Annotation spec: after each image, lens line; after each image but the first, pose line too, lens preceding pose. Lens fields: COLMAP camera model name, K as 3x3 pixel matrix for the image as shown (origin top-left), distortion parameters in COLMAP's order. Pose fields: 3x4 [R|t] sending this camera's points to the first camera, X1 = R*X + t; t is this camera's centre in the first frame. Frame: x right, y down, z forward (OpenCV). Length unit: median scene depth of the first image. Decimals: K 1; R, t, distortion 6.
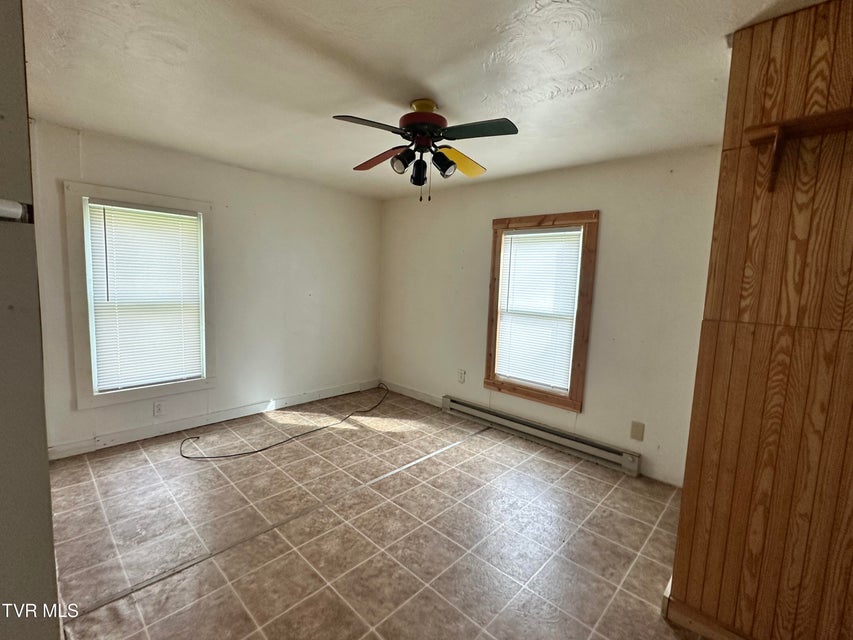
lens RADIAL K [[382.1, 0, 426.5], [0, 382.1, 320.0], [0, 0, 1]] dist [-0.015611, -0.000104]
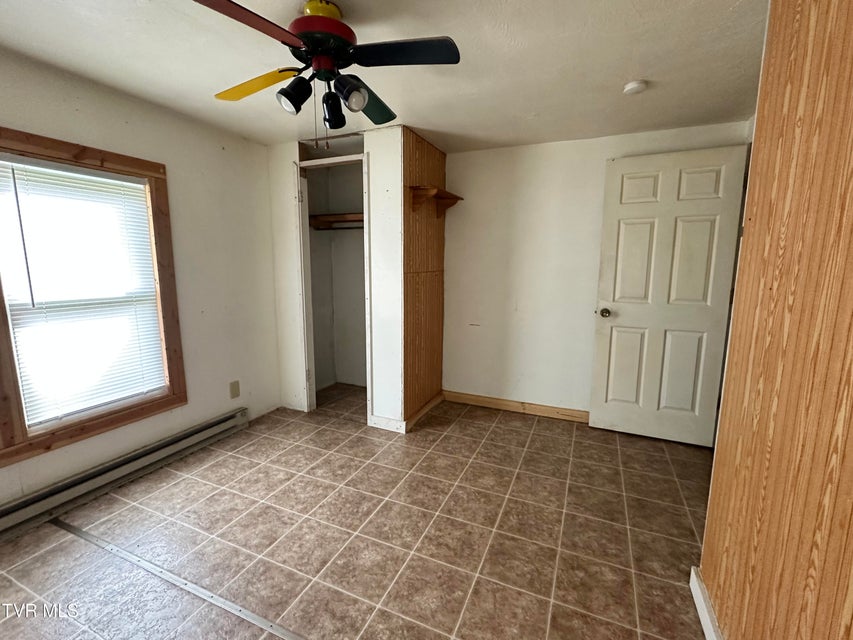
lens RADIAL K [[382.1, 0, 426.5], [0, 382.1, 320.0], [0, 0, 1]] dist [-0.015611, -0.000104]
pose [[-0.339170, -0.183955, 0.922564, -0.669993], [0.077814, 0.971848, 0.222389, -0.111943], [-0.937501, 0.147216, -0.315307, 0.899557]]
